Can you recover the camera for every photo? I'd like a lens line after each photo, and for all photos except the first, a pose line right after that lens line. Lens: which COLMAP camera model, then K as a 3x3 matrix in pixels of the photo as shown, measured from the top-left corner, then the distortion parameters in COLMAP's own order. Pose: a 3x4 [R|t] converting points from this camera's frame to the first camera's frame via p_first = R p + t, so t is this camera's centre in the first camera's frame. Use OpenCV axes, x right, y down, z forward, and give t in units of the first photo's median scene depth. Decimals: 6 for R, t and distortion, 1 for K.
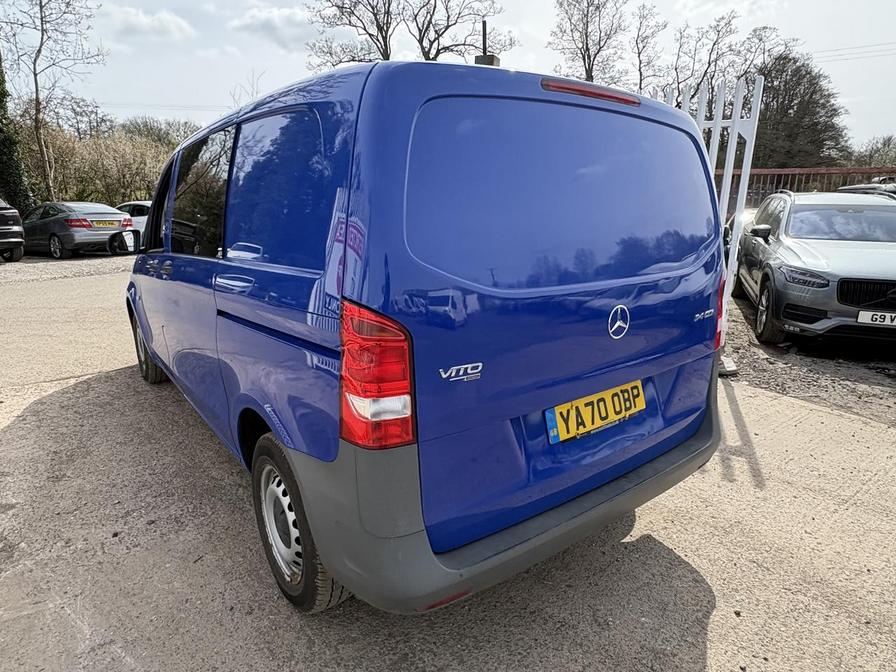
lens RADIAL K [[529.3, 0, 462.2], [0, 529.3, 333.5], [0, 0, 1]] dist [0.015706, 0.001169]
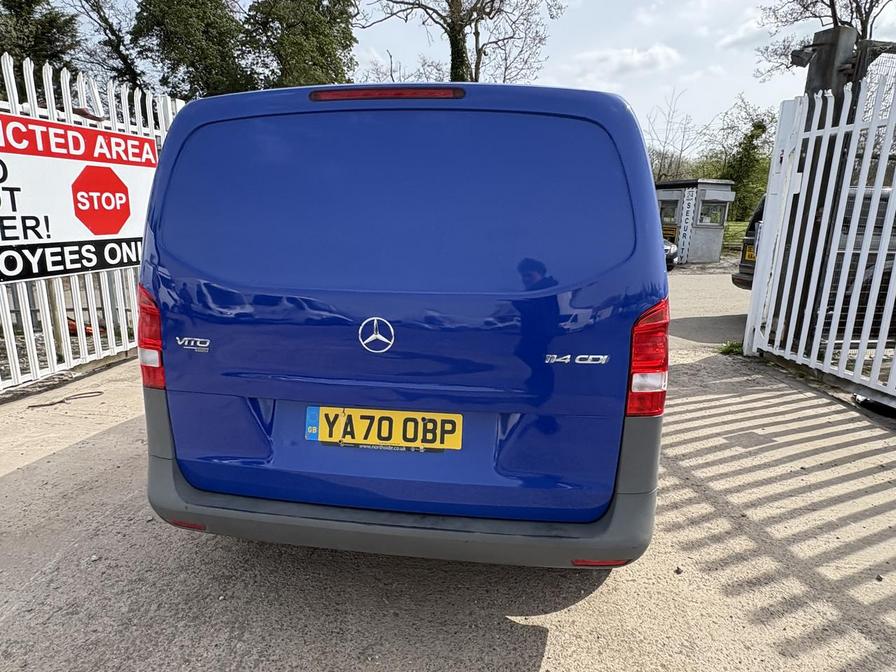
lens RADIAL K [[532.2, 0, 451.6], [0, 532.2, 336.1], [0, 0, 1]] dist [0.003096, -0.000133]
pose [[0.705501, 0.153599, -0.691864, 1.006344], [-0.175918, 0.983632, 0.038988, -0.077659], [0.686529, 0.094205, 0.720974, 0.401429]]
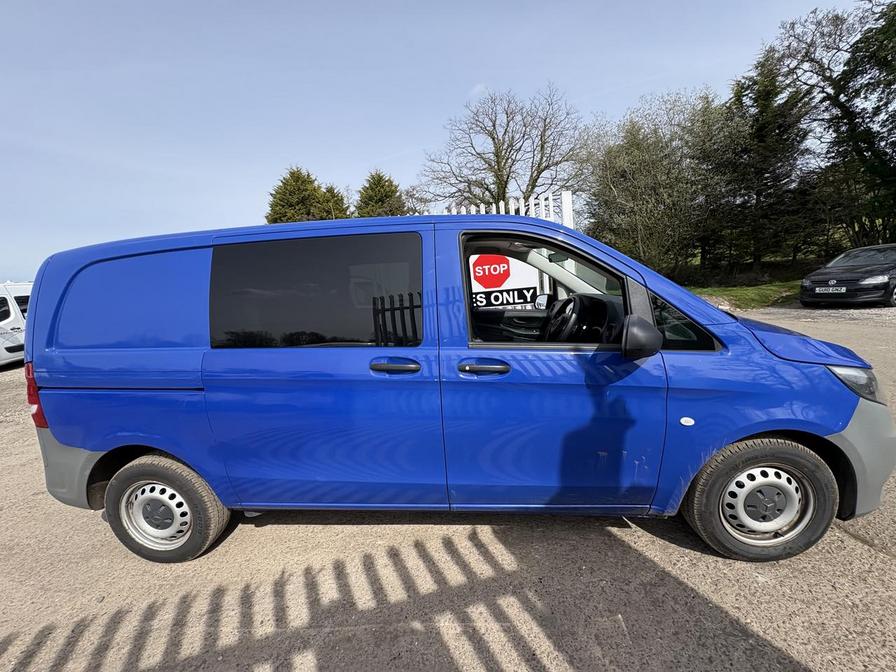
lens RADIAL K [[357.7, 0, 450.7], [0, 357.7, 336.0], [0, 0, 1]] dist [-0.000041, 0.000418]
pose [[-0.656715, 0.170934, -0.734511, 0.559567], [-0.104669, 0.943887, 0.313243, -0.749251], [0.746840, 0.282592, -0.601974, 2.931715]]
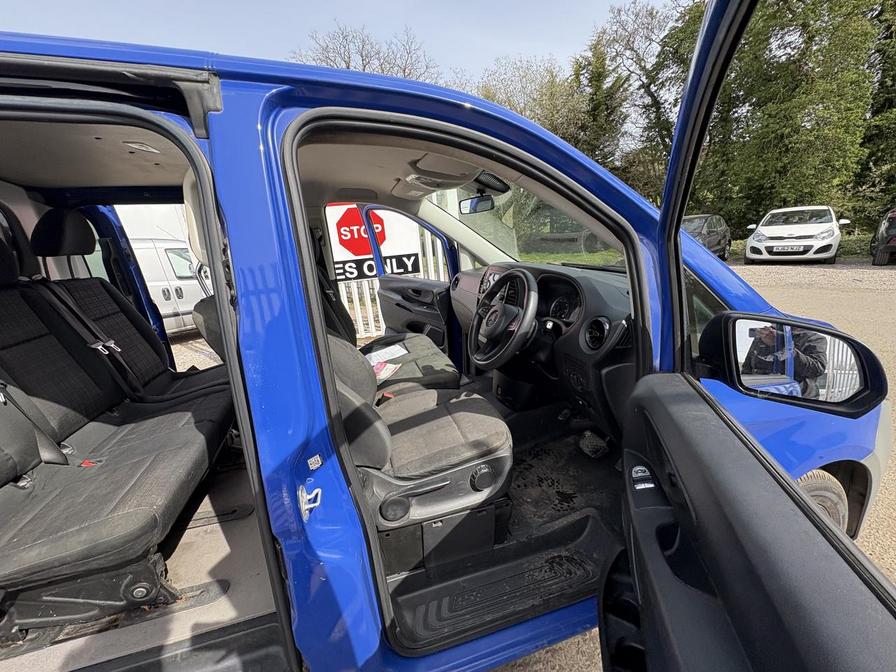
lens RADIAL K [[356.1, 0, 448.0], [0, 356.1, 336.0], [0, 0, 1]] dist [0.000554, 0.000550]
pose [[-0.356047, 0.281977, -0.890909, 0.086423], [-0.155866, 0.922111, 0.354143, -0.647171], [0.921377, 0.264954, -0.284365, 2.574772]]
